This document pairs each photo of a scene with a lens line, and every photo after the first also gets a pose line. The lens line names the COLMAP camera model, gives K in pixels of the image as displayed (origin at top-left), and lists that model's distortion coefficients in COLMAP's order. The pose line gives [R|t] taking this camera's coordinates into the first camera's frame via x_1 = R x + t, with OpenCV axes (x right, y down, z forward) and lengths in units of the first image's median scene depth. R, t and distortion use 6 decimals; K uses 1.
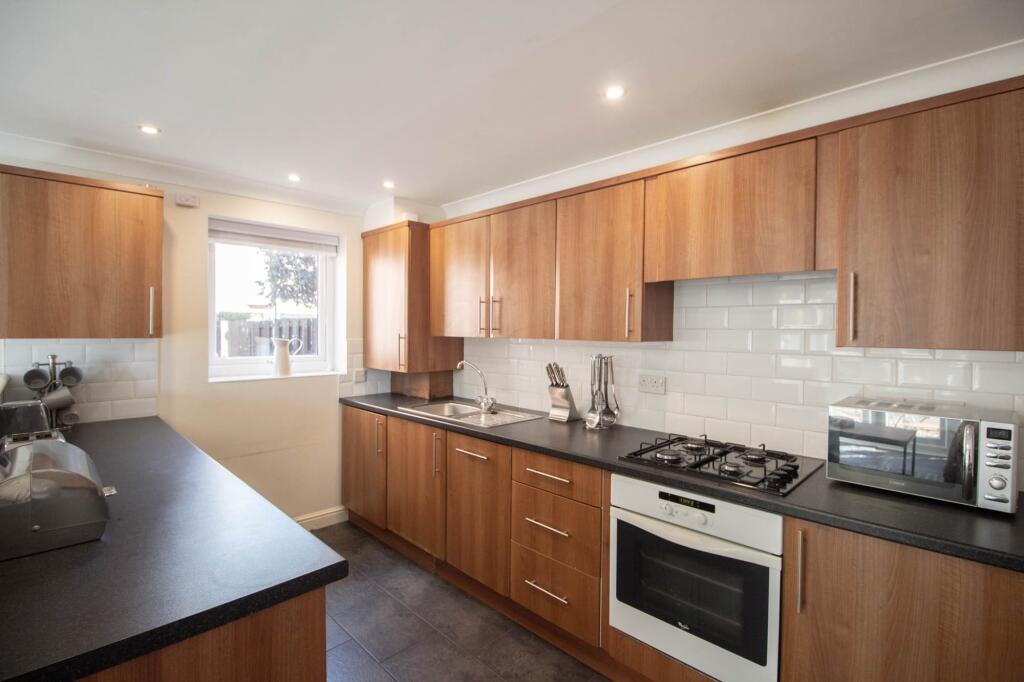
lens RADIAL K [[477.2, 0, 511.7], [0, 477.2, 336.9], [0, 0, 1]] dist [-0.011317, -0.002587]
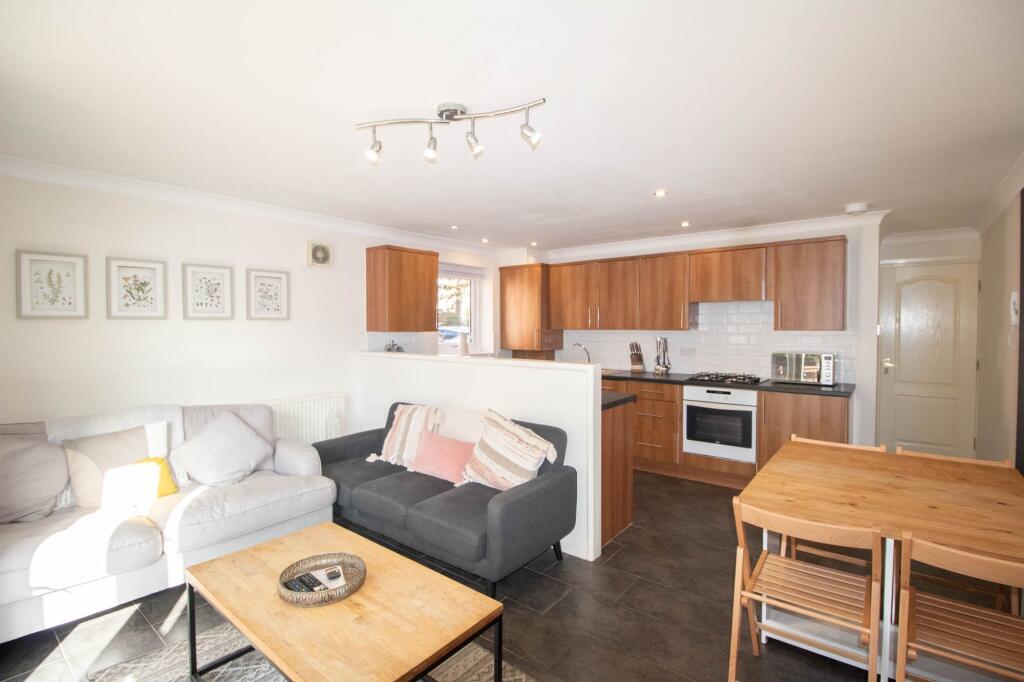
lens RADIAL K [[477.2, 0, 511.5], [0, 477.2, 336.0], [0, 0, 1]] dist [-0.011317, -0.002587]
pose [[0.994741, -0.012212, 0.101693, -0.860666], [0.012117, 0.999925, 0.001554, 0.030231], [-0.101704, -0.000313, 0.994815, -1.228293]]
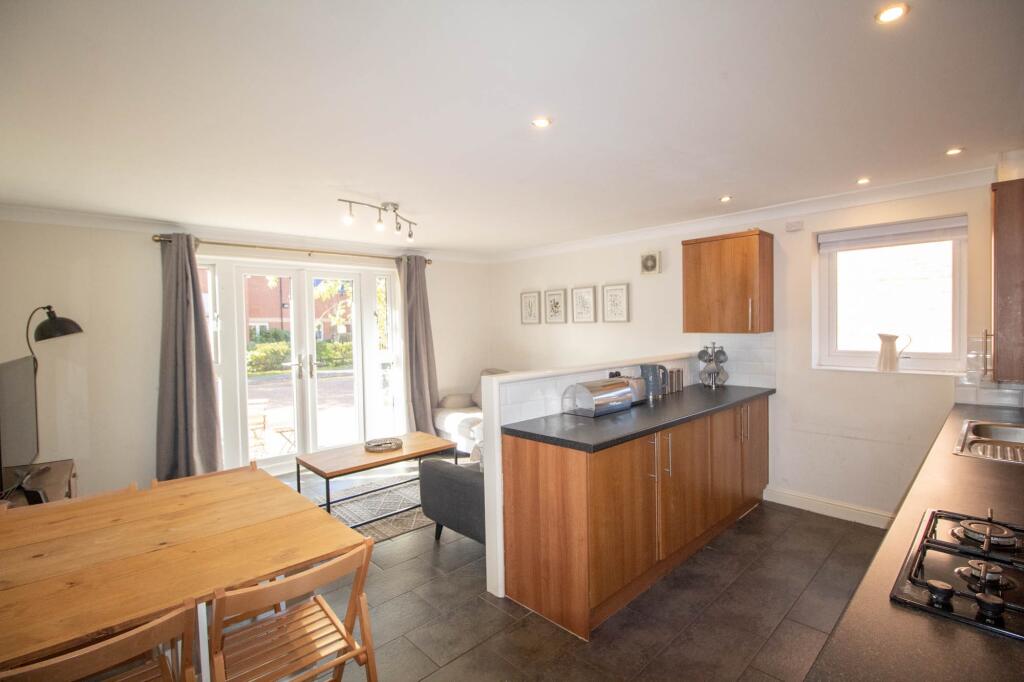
lens RADIAL K [[477.2, 0, 528.1], [0, 477.2, 340.4], [0, 0, 1]] dist [-0.011317, -0.002587]
pose [[-0.014454, 0.021834, -0.999657, 0.975630], [-0.007085, 0.999734, 0.021938, -0.002690], [0.999870, 0.007400, -0.014295, 0.450691]]
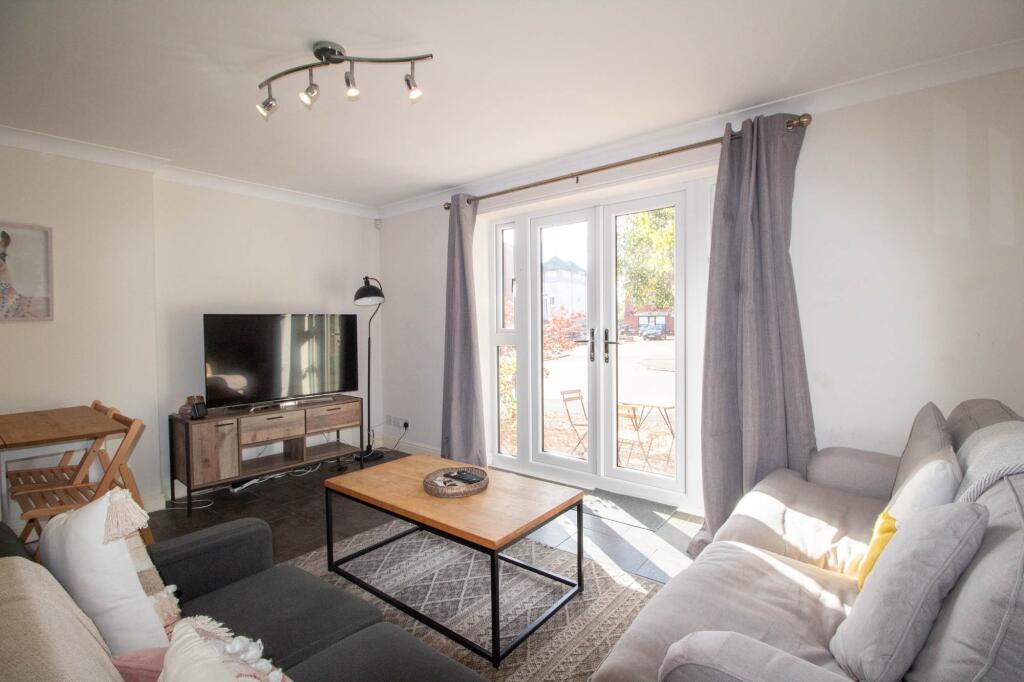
lens RADIAL K [[477.2, 0, 514.8], [0, 477.2, 335.5], [0, 0, 1]] dist [-0.011317, -0.002587]
pose [[-0.994292, -0.003541, -0.106632, -1.186878], [-0.008238, 0.999013, 0.043641, 0.096901], [0.106372, 0.044270, -0.993340, 0.984205]]
